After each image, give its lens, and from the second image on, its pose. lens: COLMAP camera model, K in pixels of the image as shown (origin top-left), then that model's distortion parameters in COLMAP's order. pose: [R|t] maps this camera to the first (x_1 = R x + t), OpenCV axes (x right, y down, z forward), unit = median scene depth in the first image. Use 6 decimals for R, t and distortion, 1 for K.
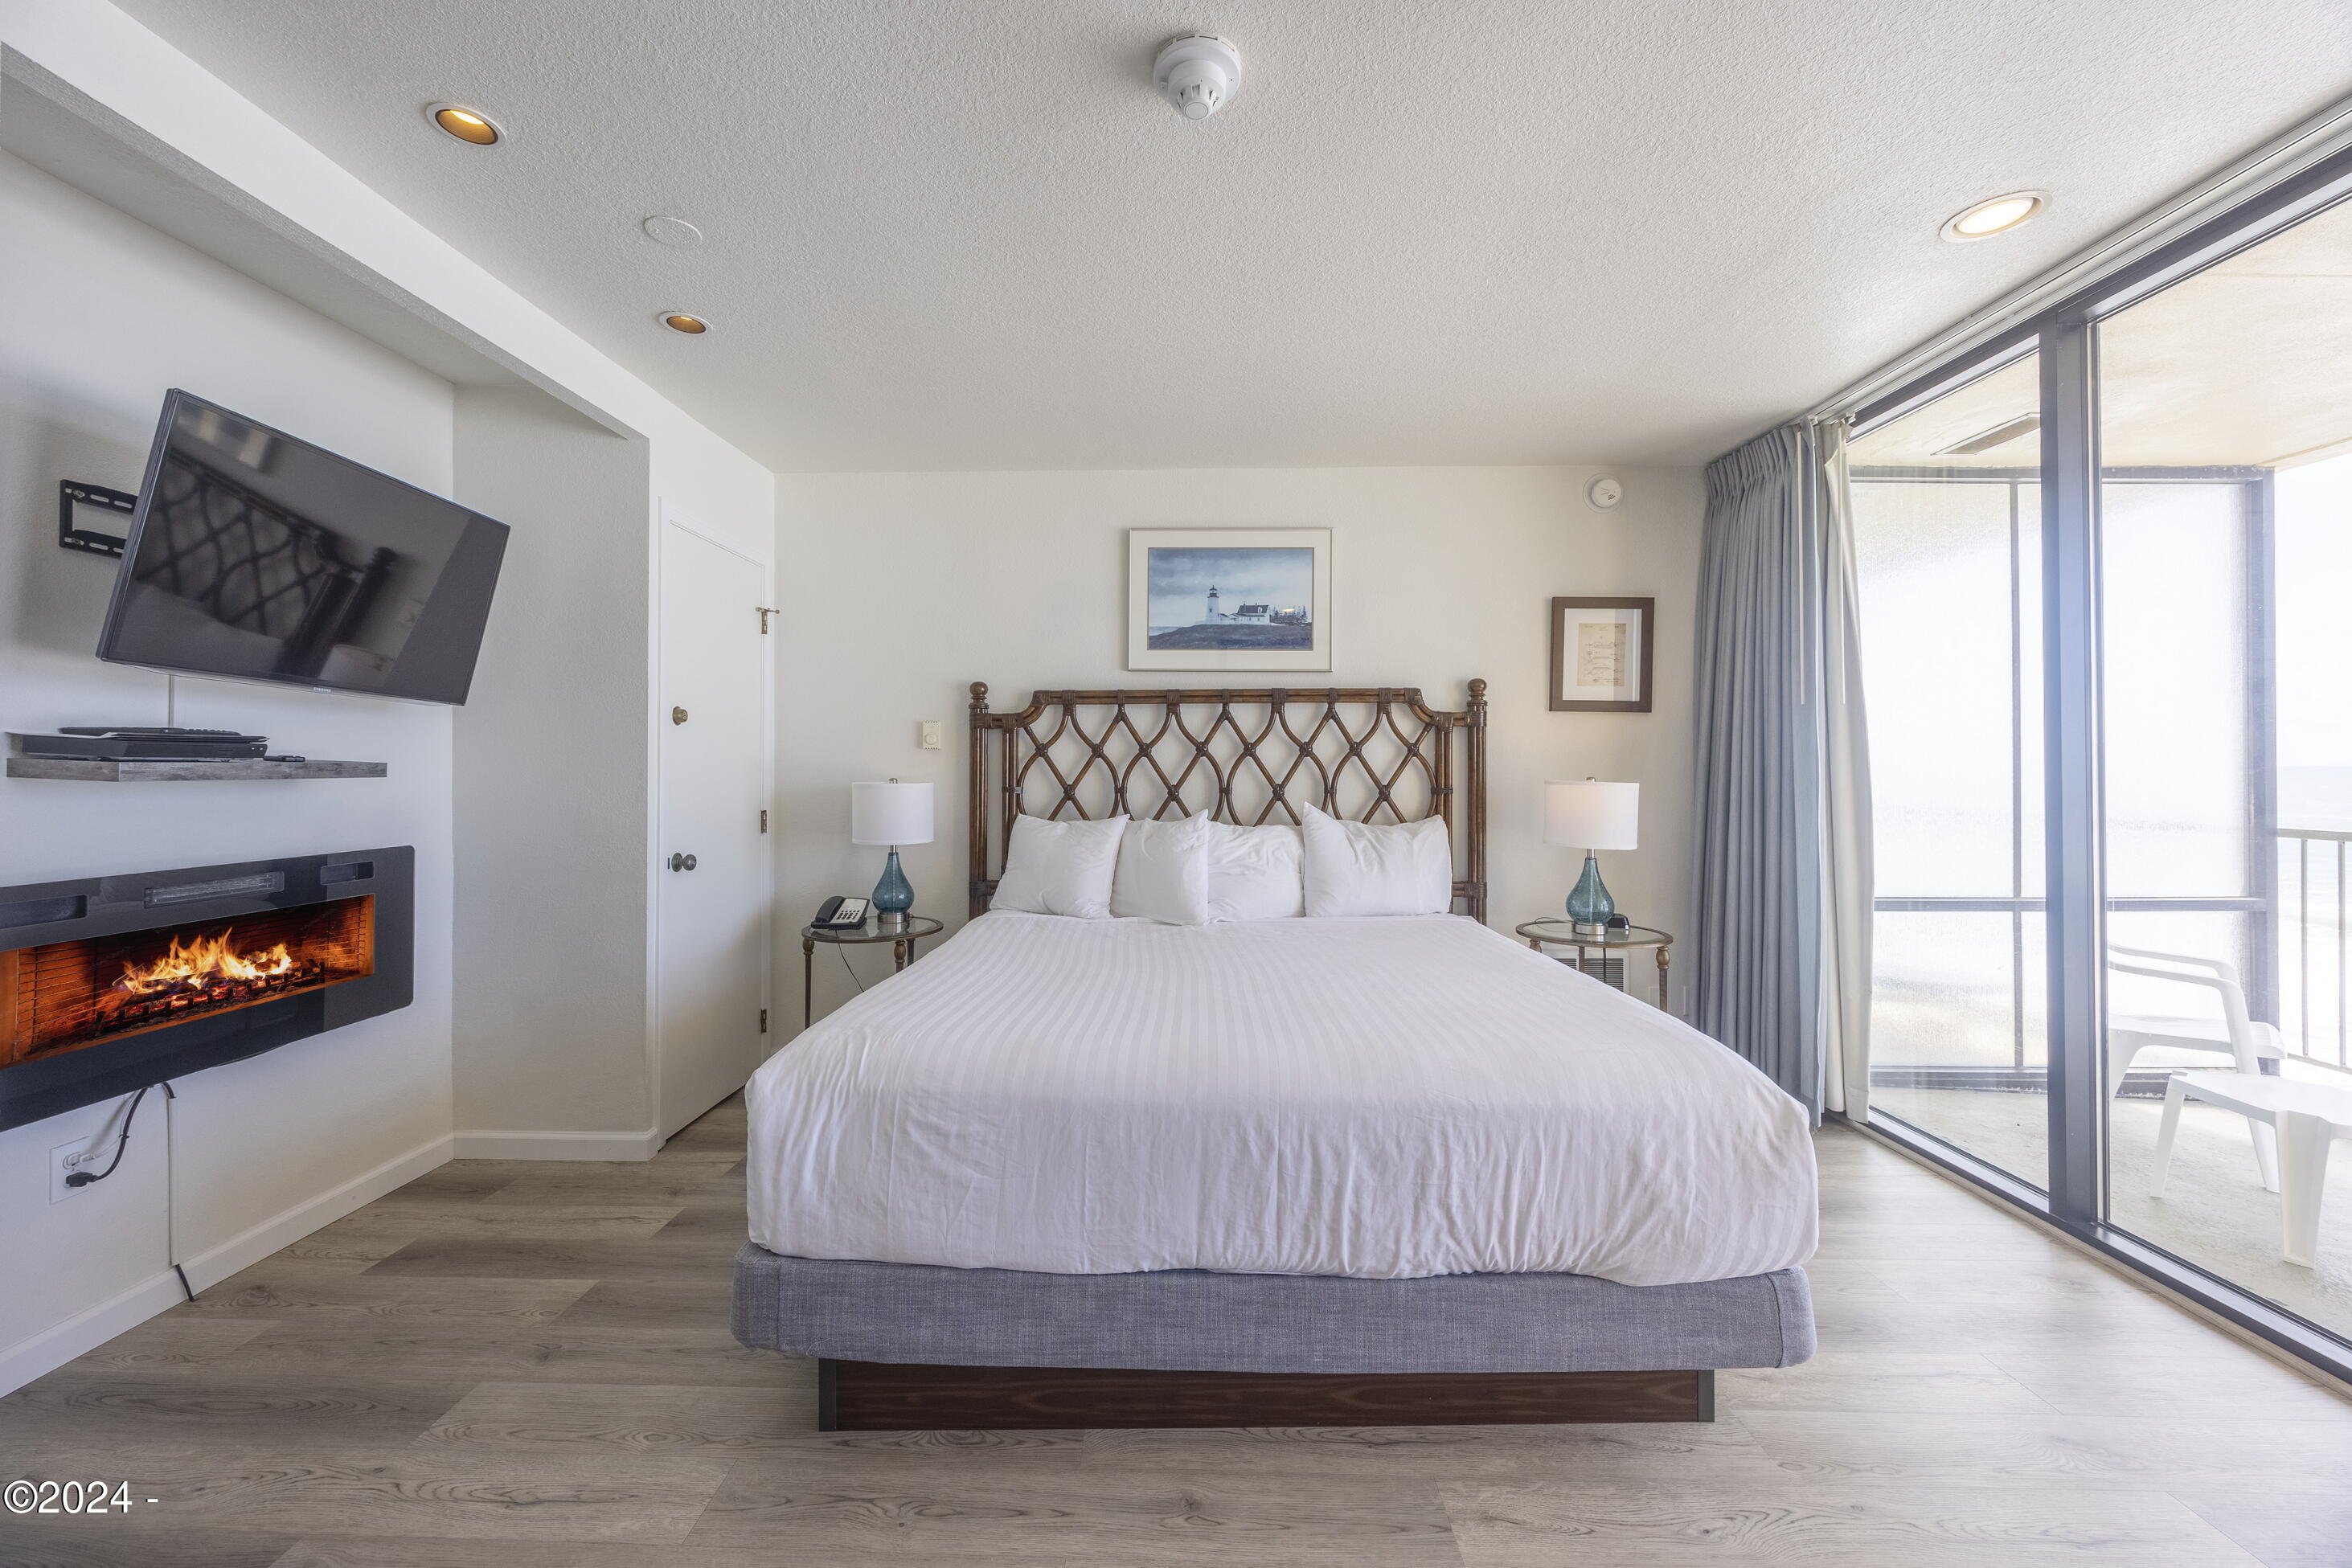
lens RADIAL K [[952.4, 0, 1173.9], [0, 952.4, 752.0], [0, 0, 1]] dist [-0.016049, -0.000079]
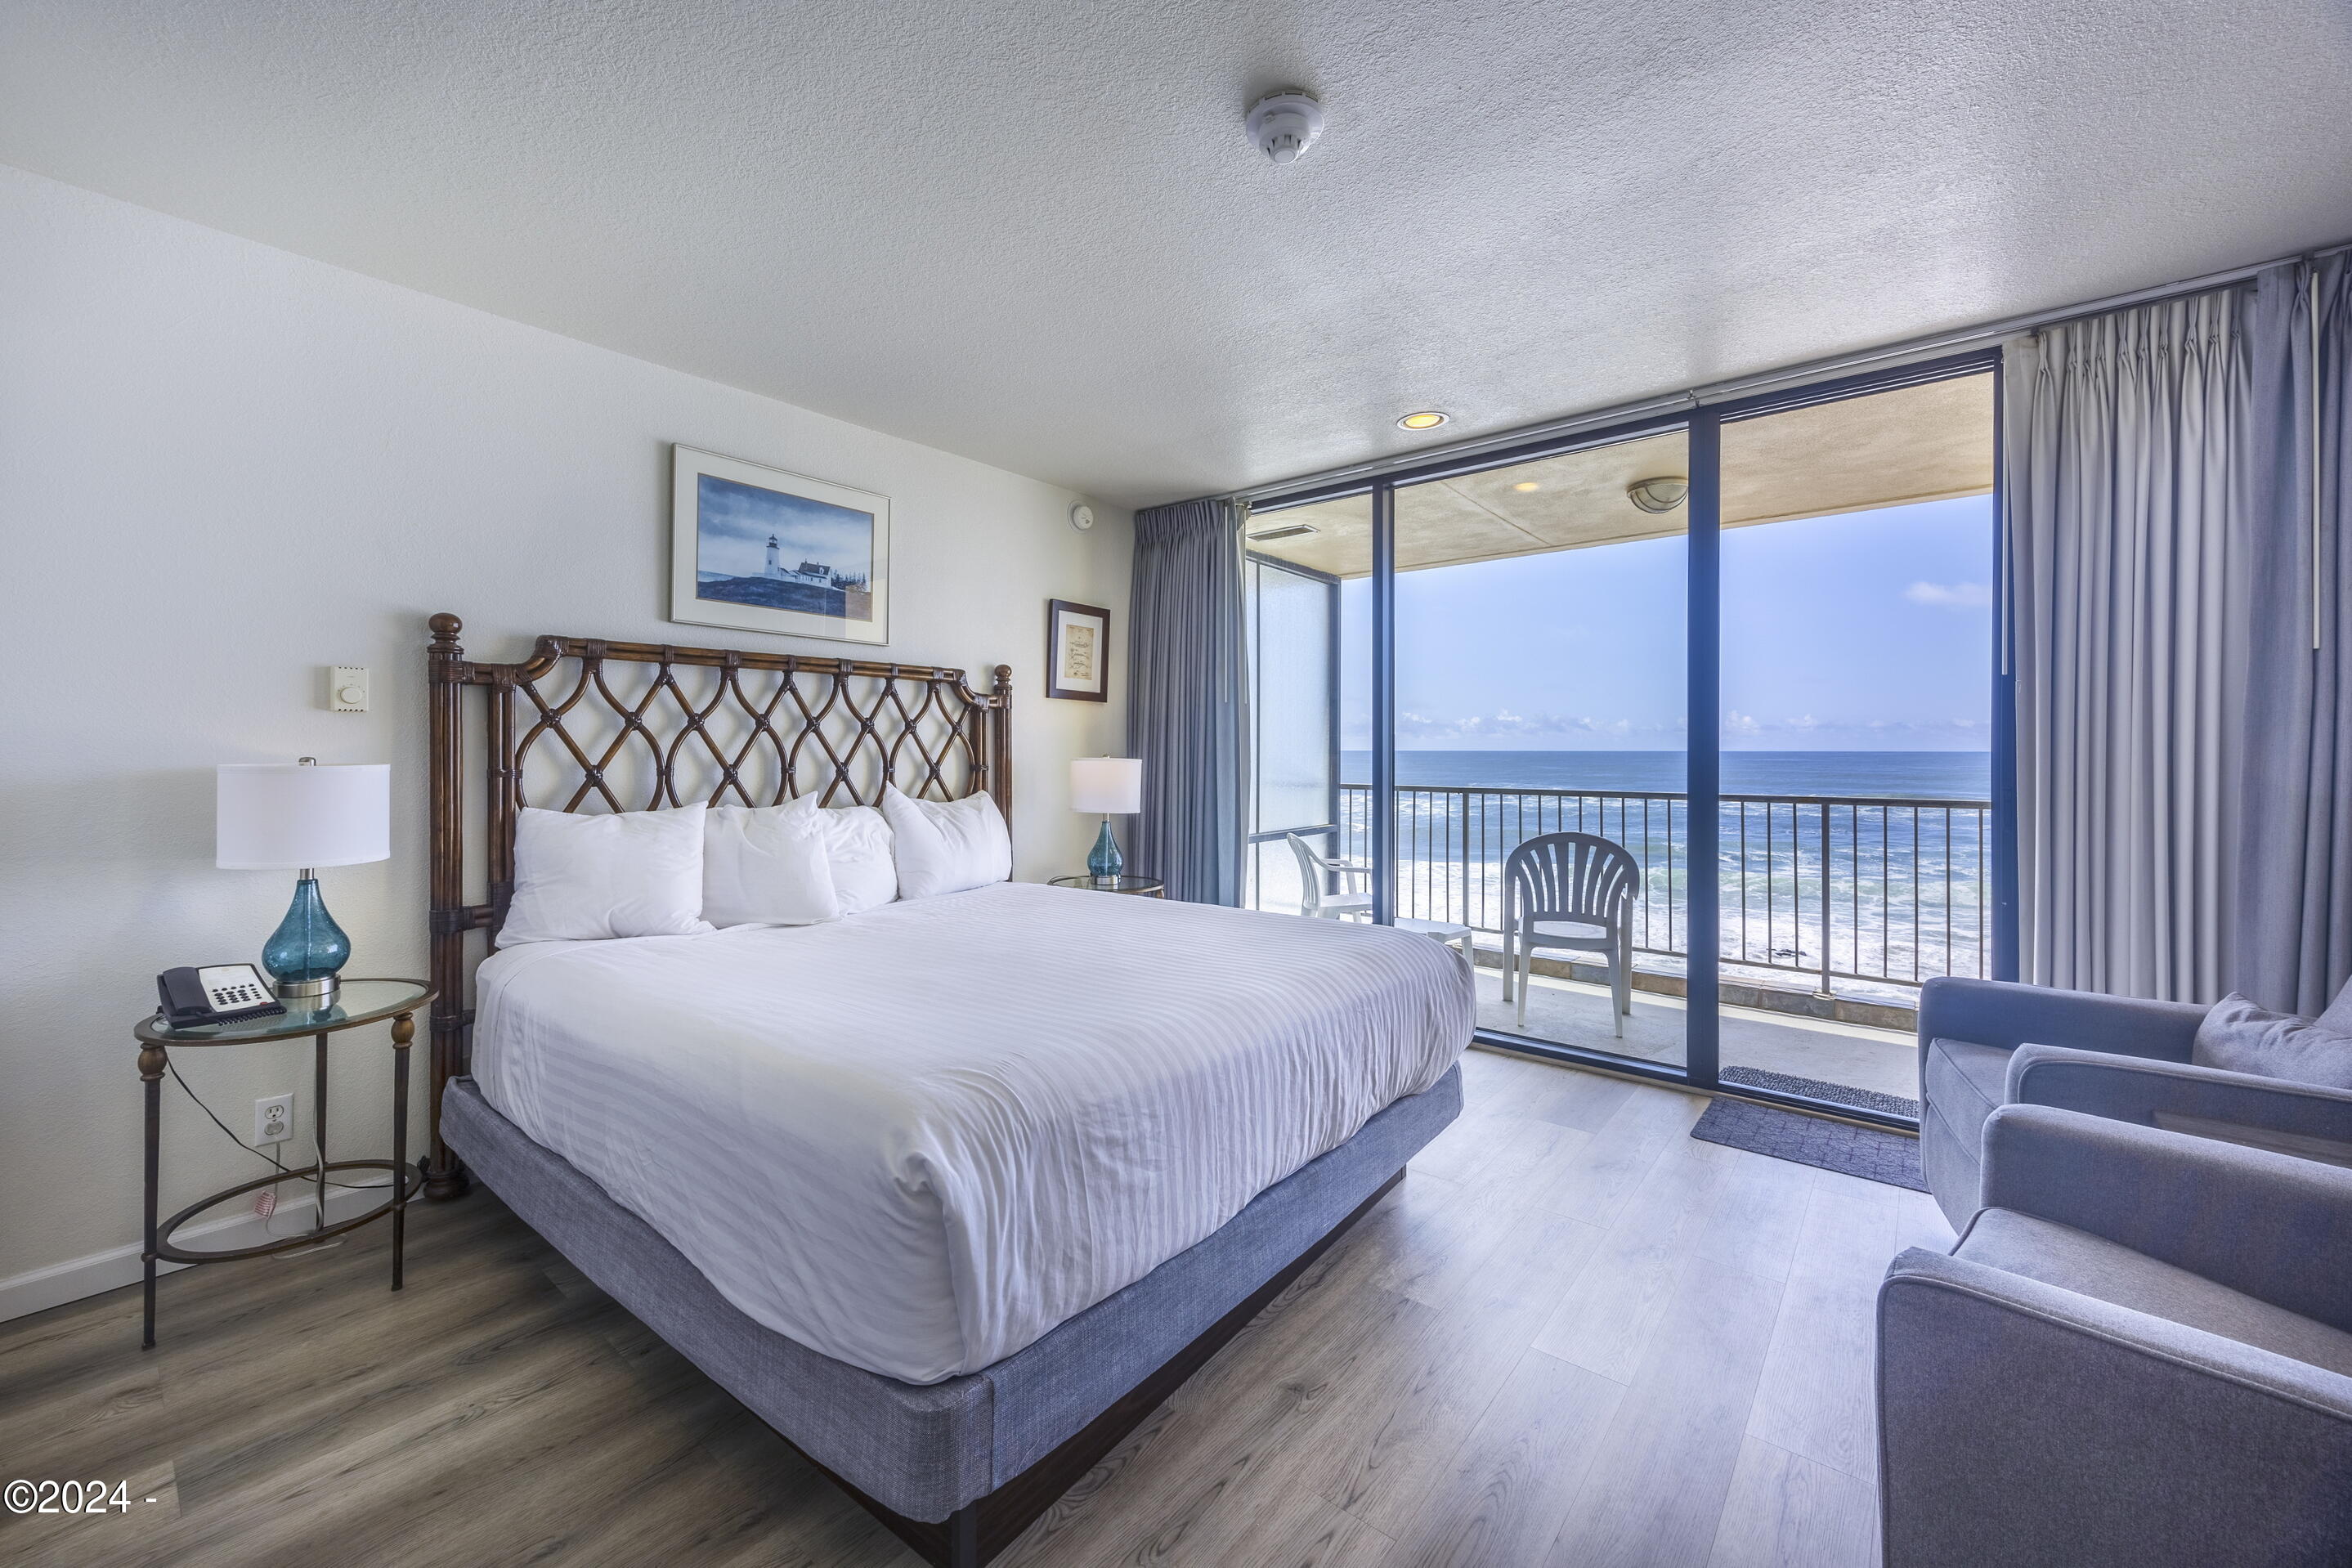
lens RADIAL K [[946.2, 0, 1176.7], [0, 946.2, 737.8], [0, 0, 1]] dist [-0.000578, -0.000151]
pose [[0.599158, 0.014004, 0.800508, -0.430941], [-0.021258, 0.999773, -0.001579, 0.004082], [-0.800348, -0.016071, 0.599320, 0.187984]]
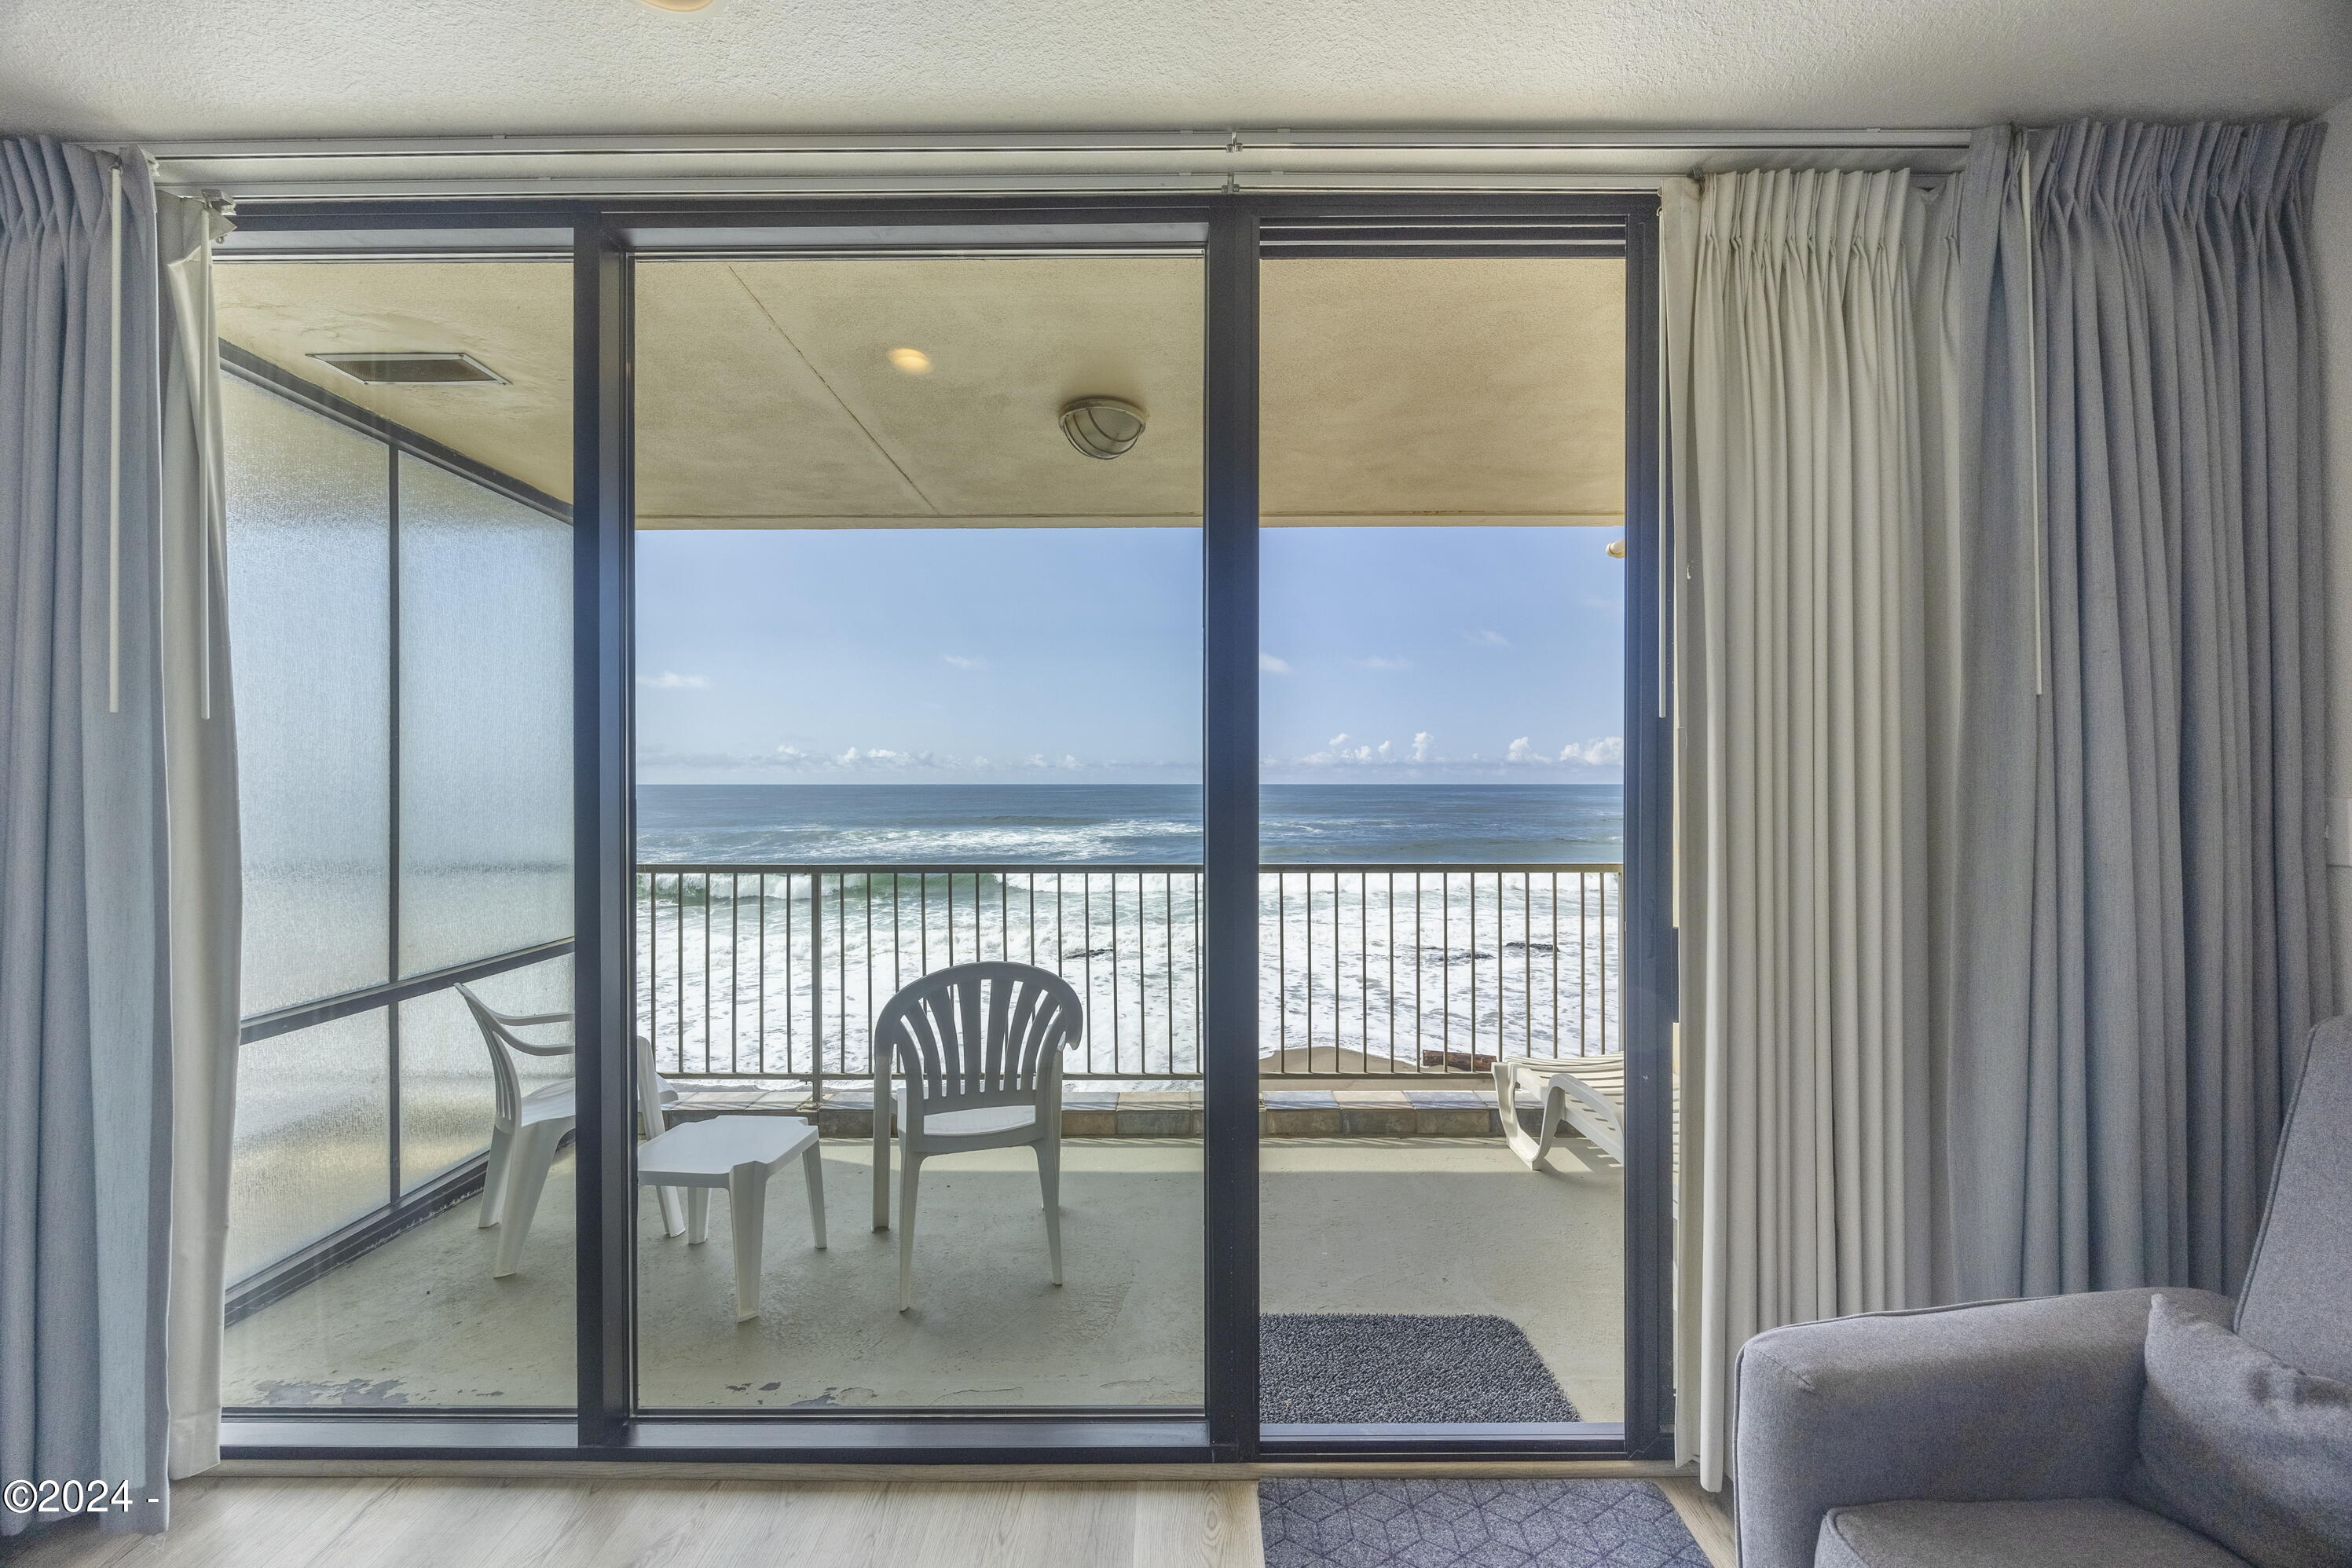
lens RADIAL K [[903.4, 0, 1133.7], [0, 903.4, 796.2], [0, 0, 1]] dist [-0.000917, -0.000241]
pose [[0.026534, -0.015336, 0.999530, 0.169396], [-0.023297, 0.999601, 0.015956, -0.025675], [-0.999376, -0.023709, 0.026166, 0.381944]]
